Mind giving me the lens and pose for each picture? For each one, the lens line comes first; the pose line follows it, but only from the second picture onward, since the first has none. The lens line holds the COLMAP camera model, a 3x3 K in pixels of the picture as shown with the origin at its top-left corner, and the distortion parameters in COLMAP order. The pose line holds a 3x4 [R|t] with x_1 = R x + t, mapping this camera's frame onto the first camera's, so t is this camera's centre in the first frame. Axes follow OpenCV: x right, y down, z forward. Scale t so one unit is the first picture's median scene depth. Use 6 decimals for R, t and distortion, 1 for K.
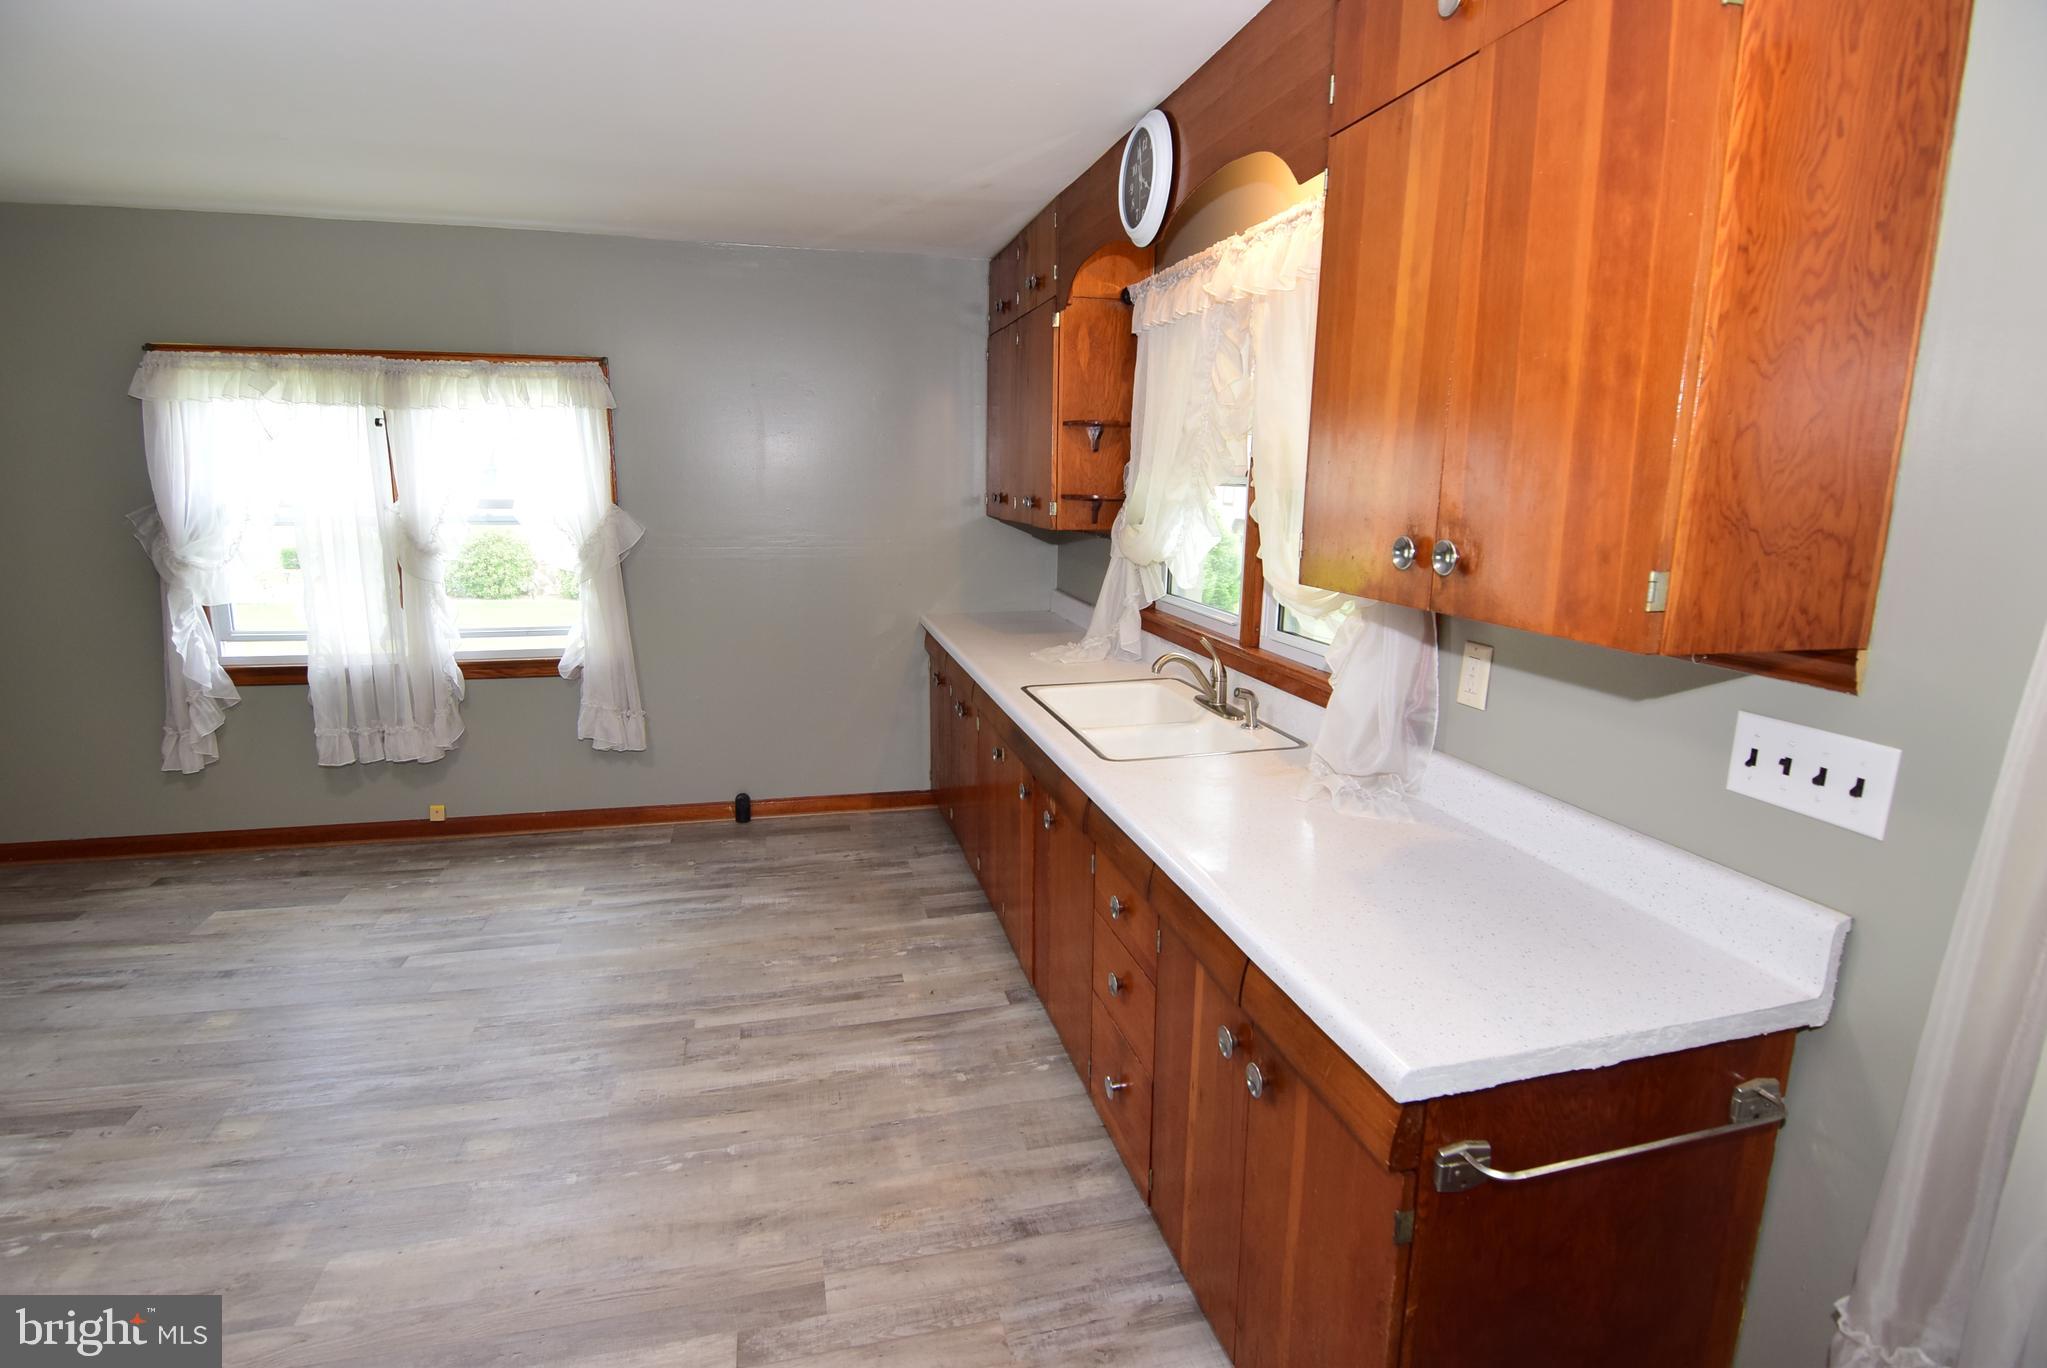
lens RADIAL K [[991.1, 0, 1018.2], [0, 991.1, 677.4], [0, 0, 1]] dist [-0.005055, -0.011127]
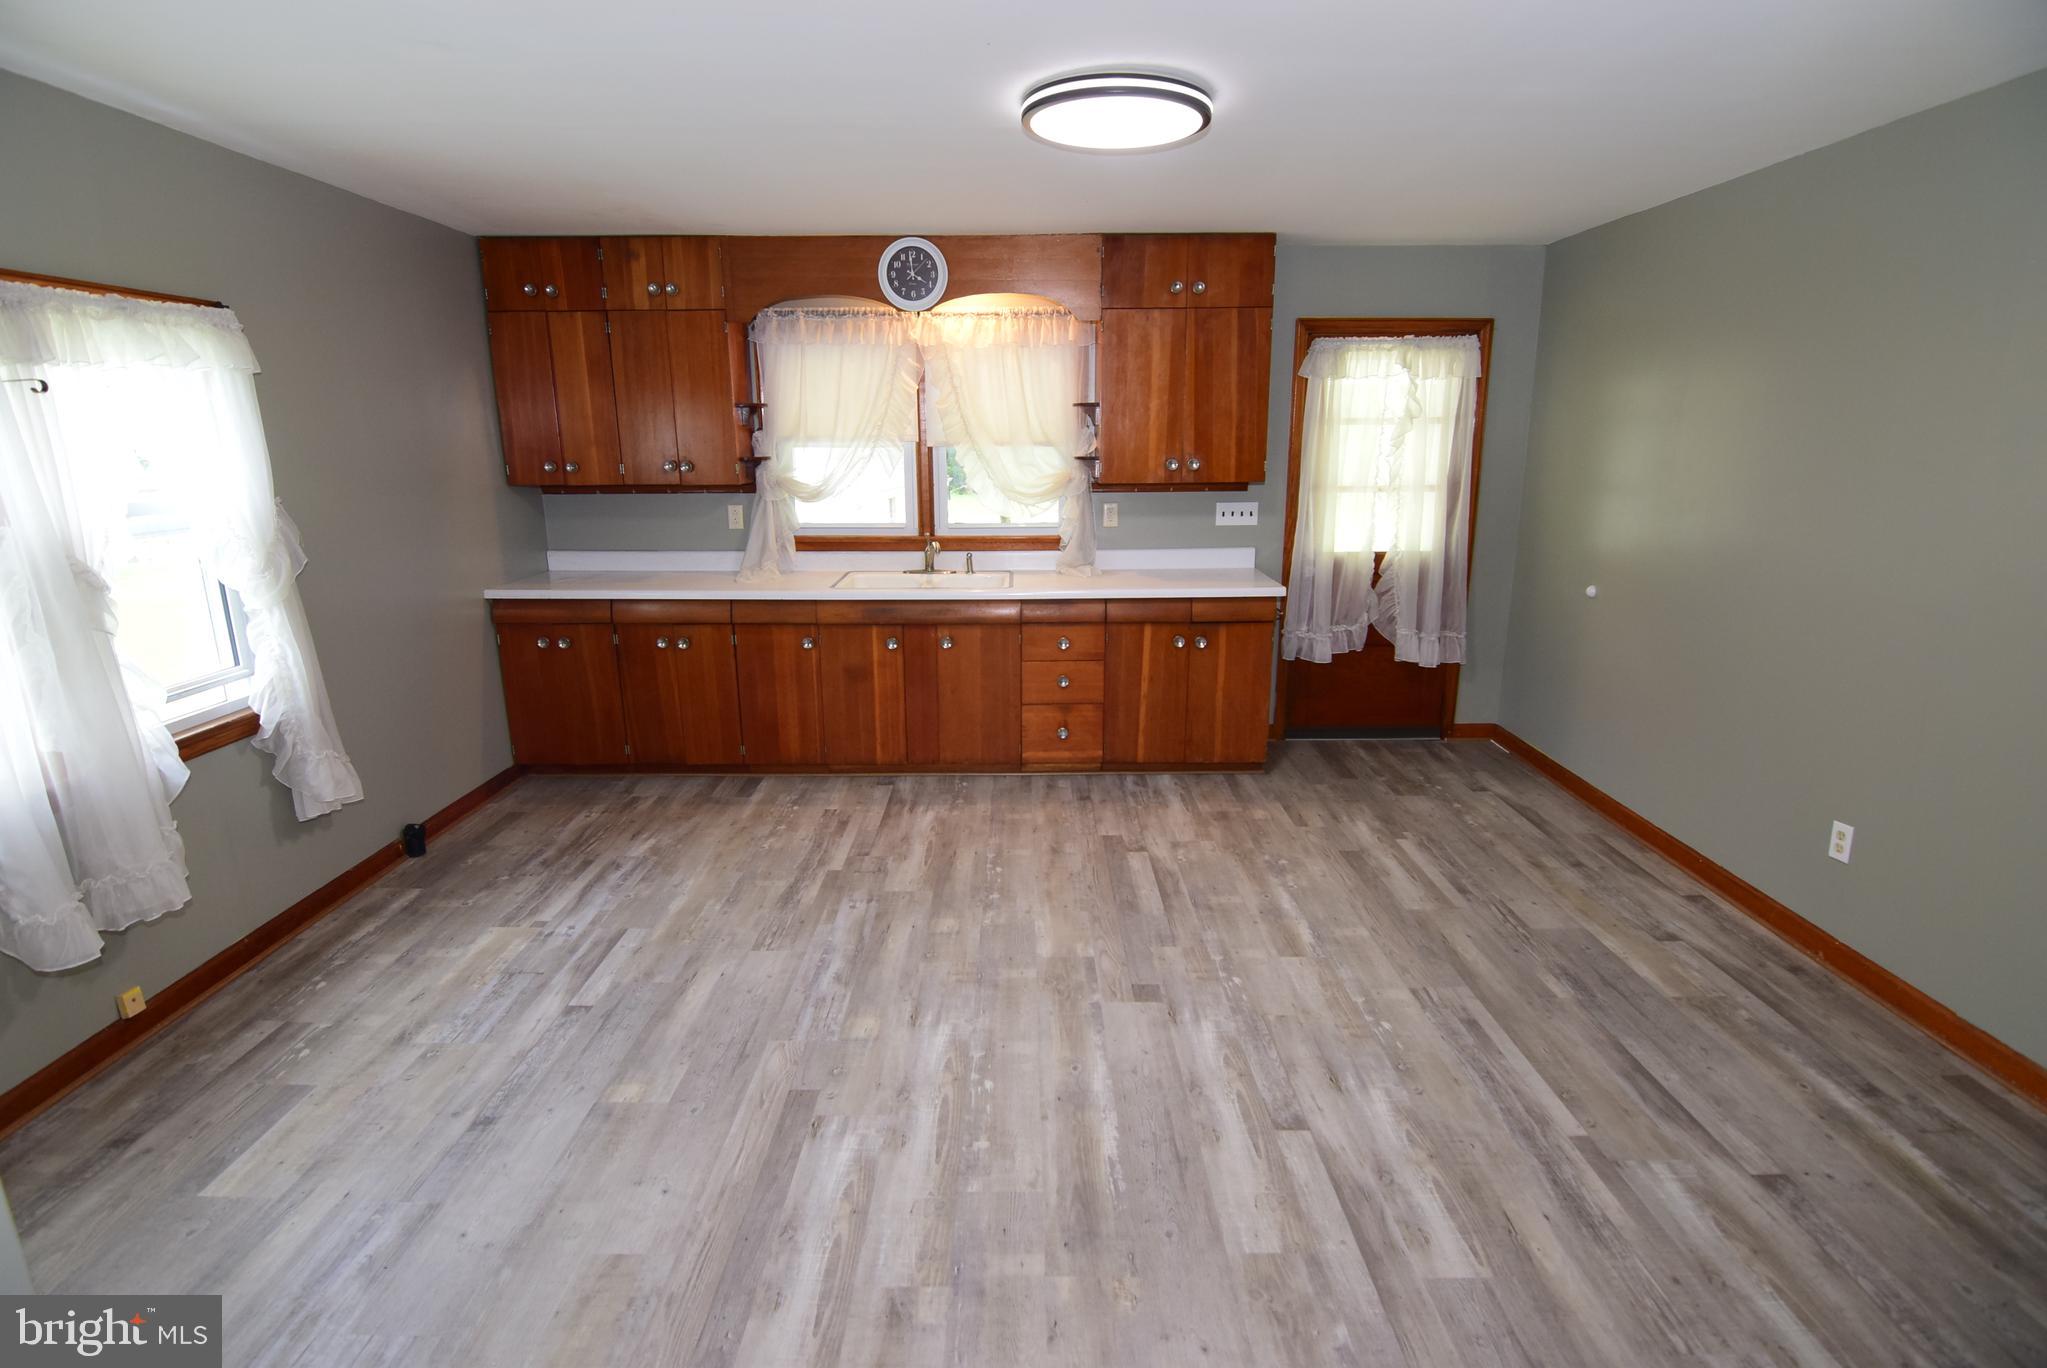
lens RADIAL K [[991.1, 0, 1019.7], [0, 991.1, 678.5], [0, 0, 1]] dist [-0.005055, -0.011127]
pose [[0.242121, -0.245857, 0.938580, -1.183040], [0.204744, 0.958525, 0.198264, -0.085077], [-0.948397, 0.144165, 0.282417, 0.296393]]
